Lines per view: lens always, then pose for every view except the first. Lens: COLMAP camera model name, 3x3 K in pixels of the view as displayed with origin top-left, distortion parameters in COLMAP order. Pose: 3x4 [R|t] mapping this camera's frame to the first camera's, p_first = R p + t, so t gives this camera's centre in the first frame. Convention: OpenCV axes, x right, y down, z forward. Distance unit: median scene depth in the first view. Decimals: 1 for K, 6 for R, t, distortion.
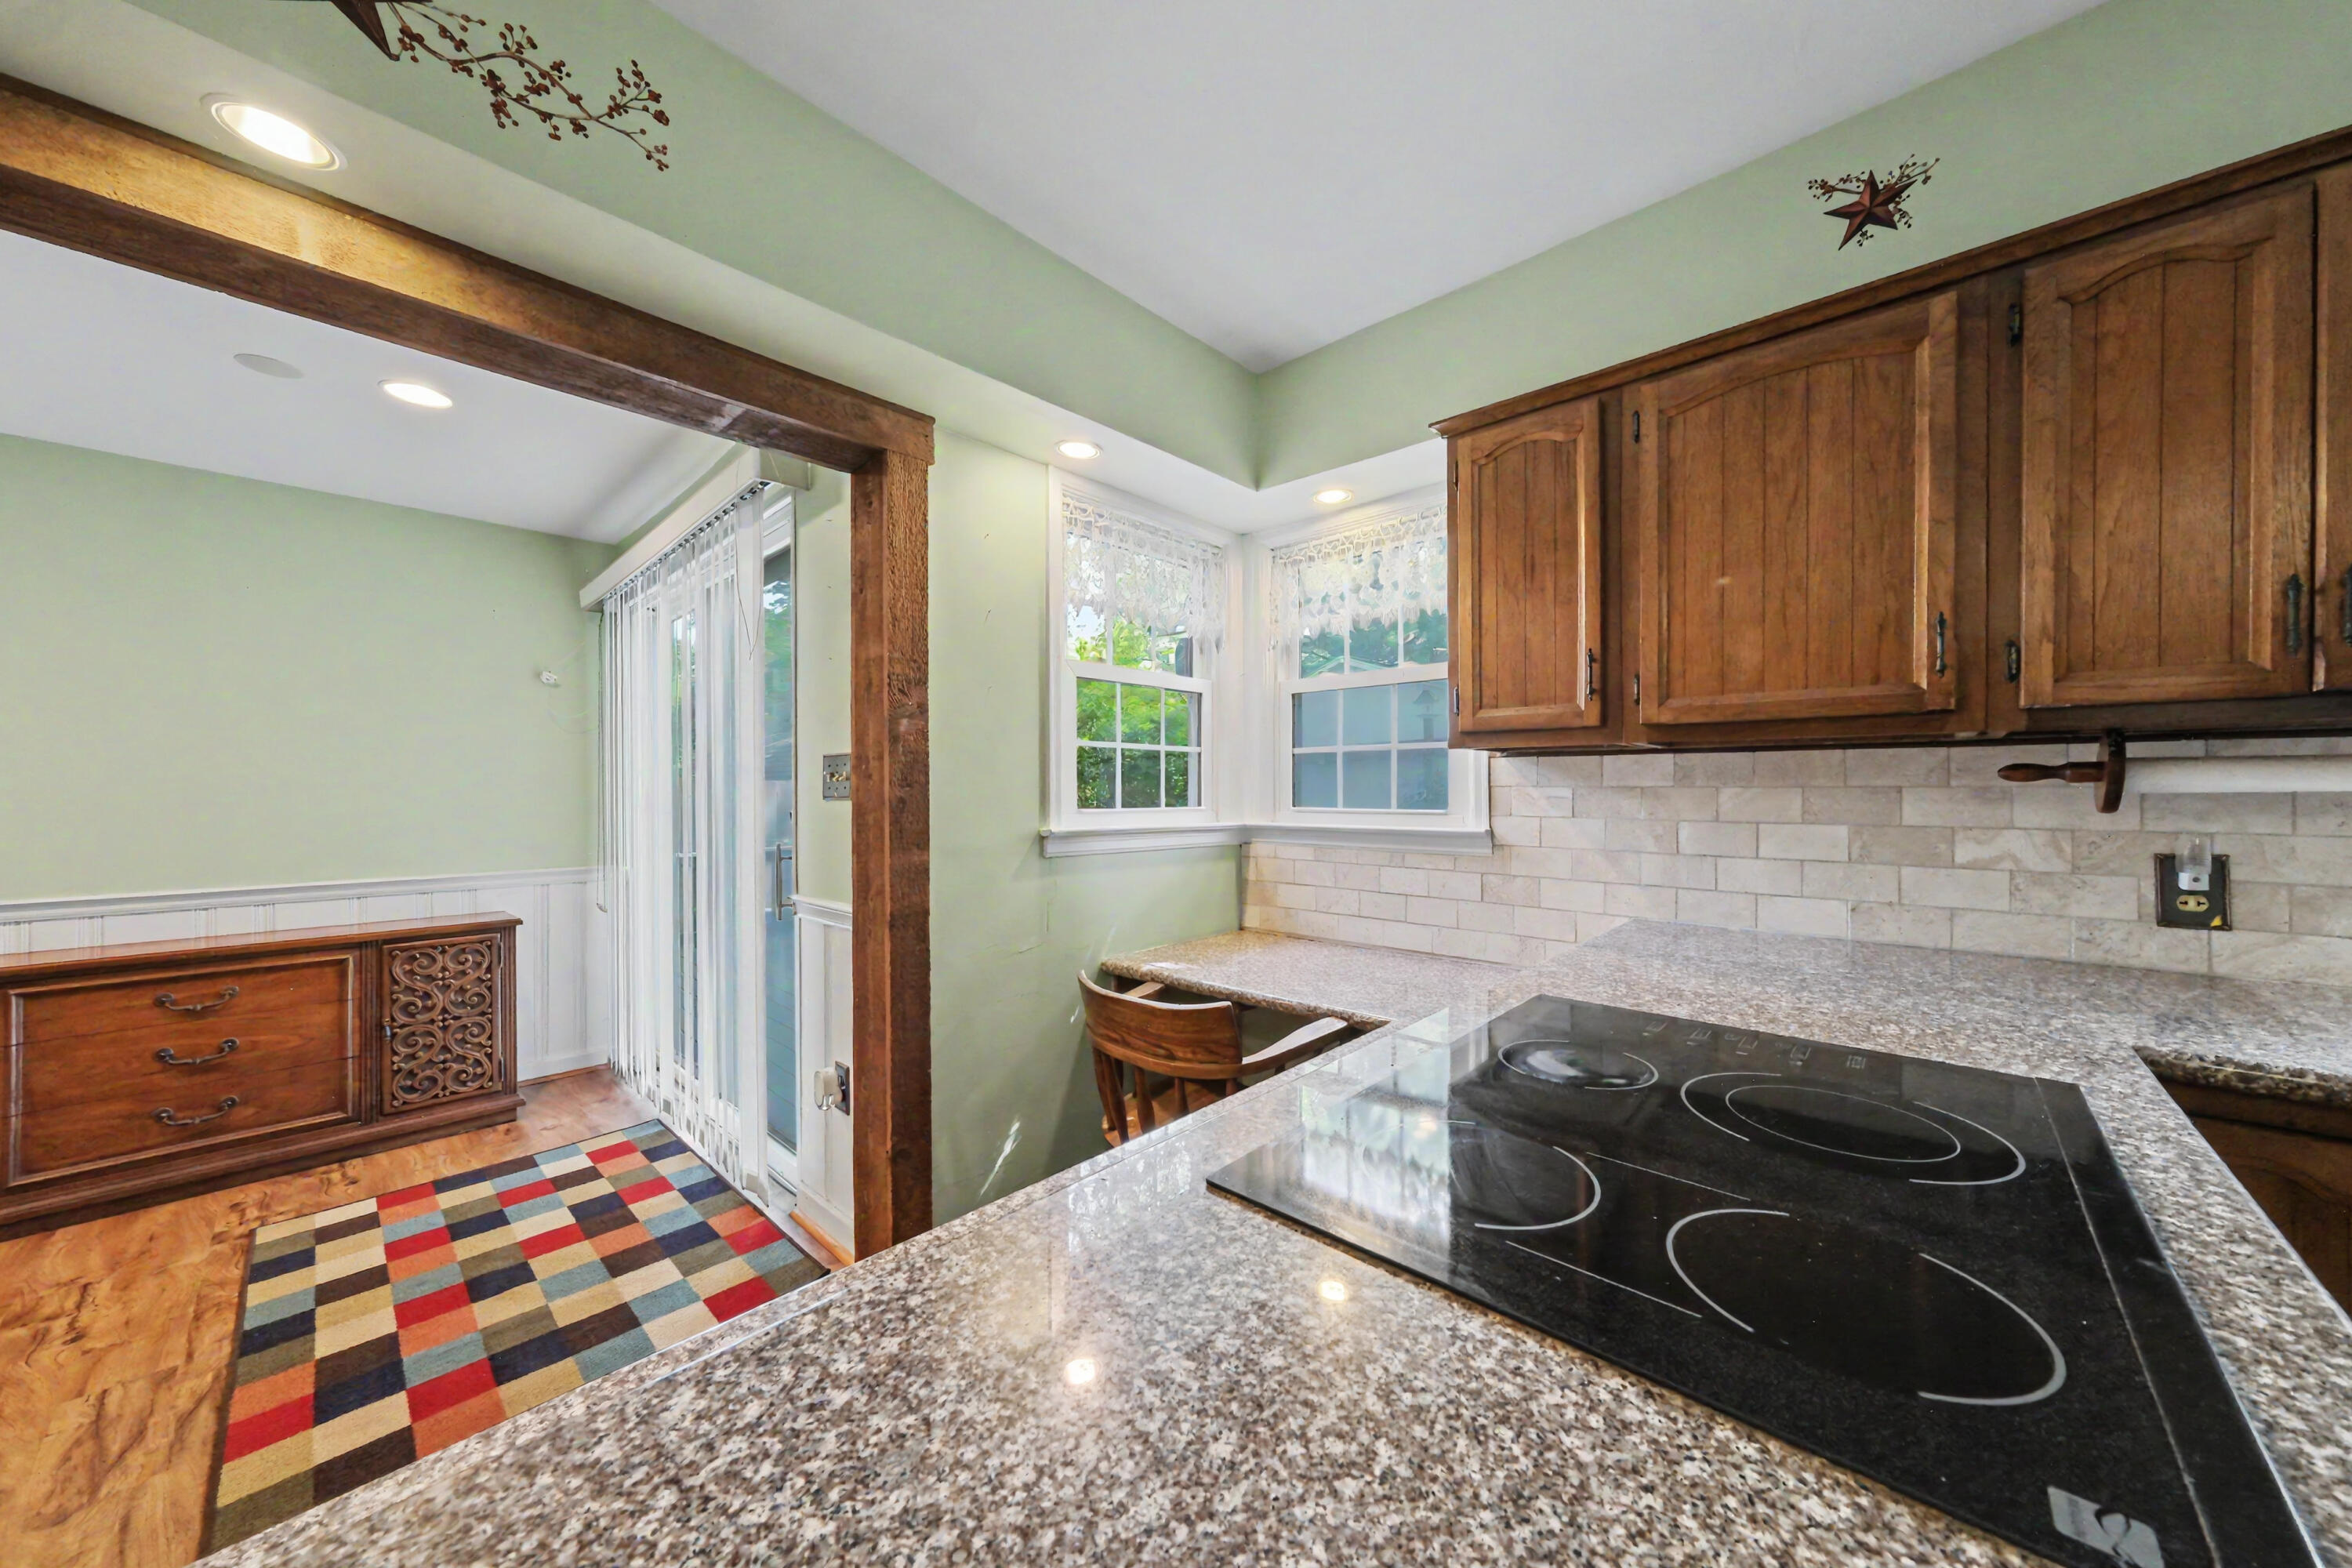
lens RADIAL K [[814.0, 0, 1177.0], [0, 814.0, 794.3], [0, 0, 1]] dist [0.001603, 0.001381]
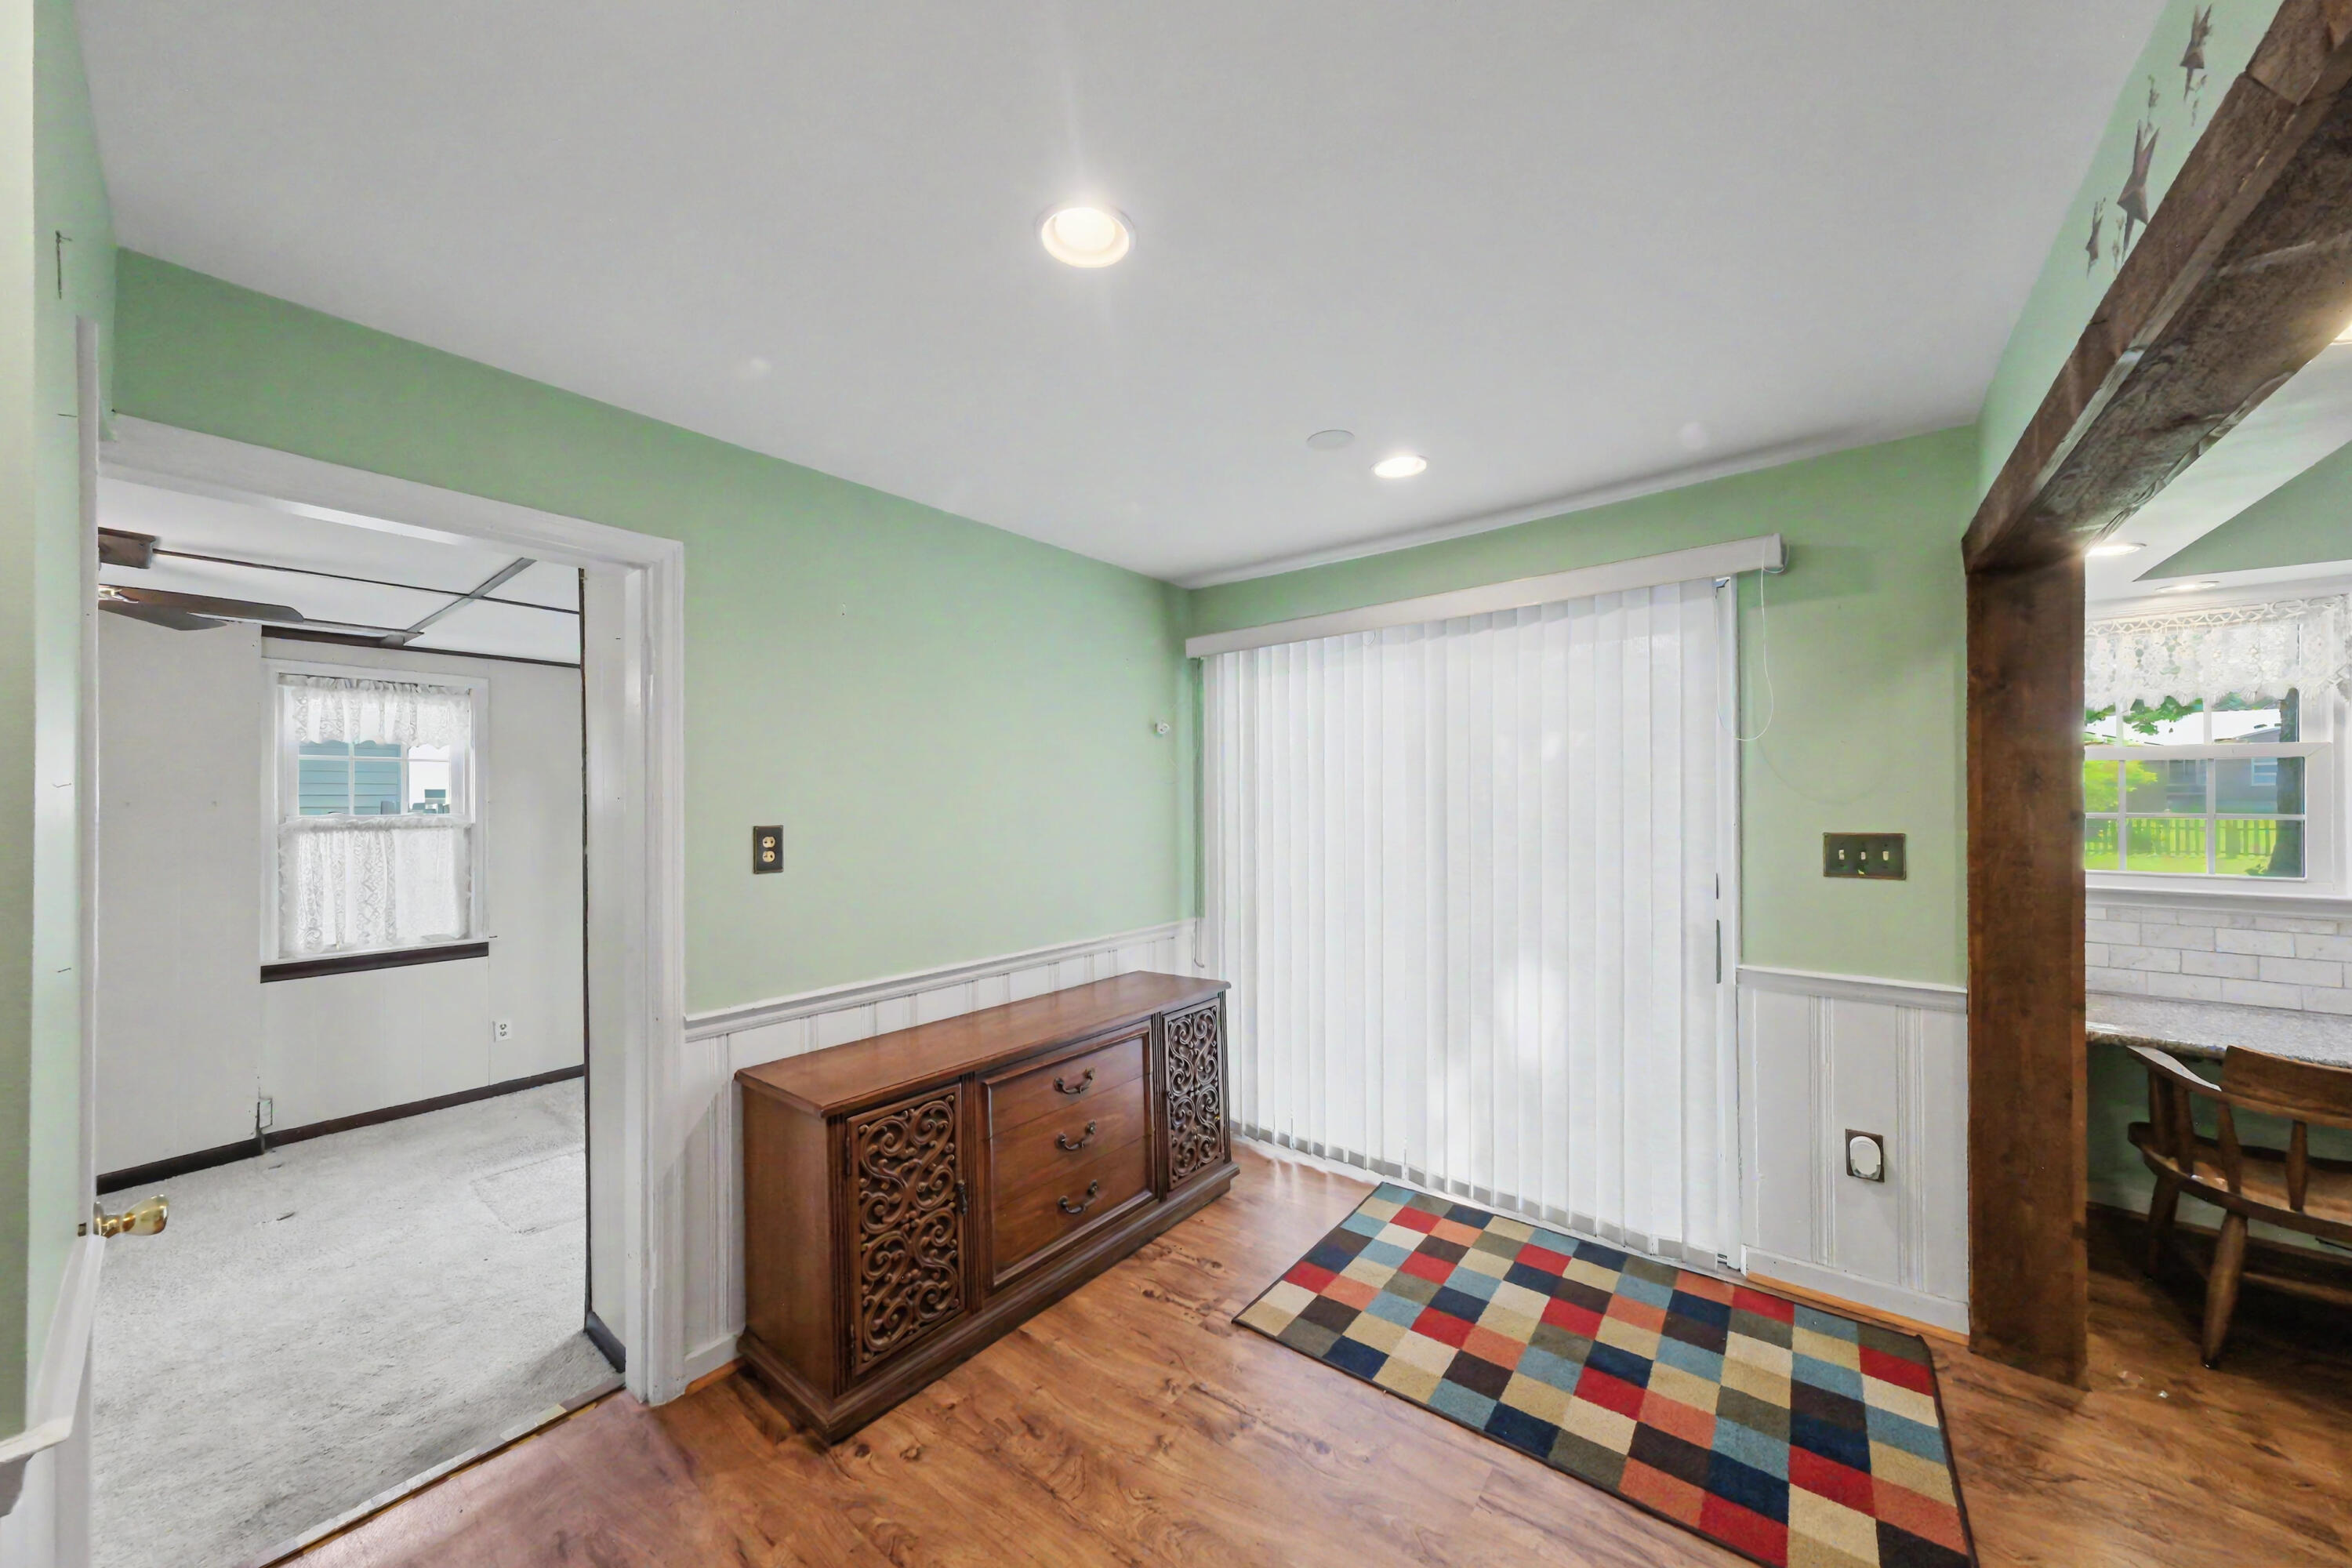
lens RADIAL K [[814.0, 0, 1174.2], [0, 814.0, 799.9], [0, 0, 1]] dist [0.001603, 0.001381]
pose [[0.996495, -0.002913, 0.083604, -1.230824], [0.003811, 0.999937, -0.010586, -0.075931], [-0.083568, 0.010868, 0.996443, 0.029639]]
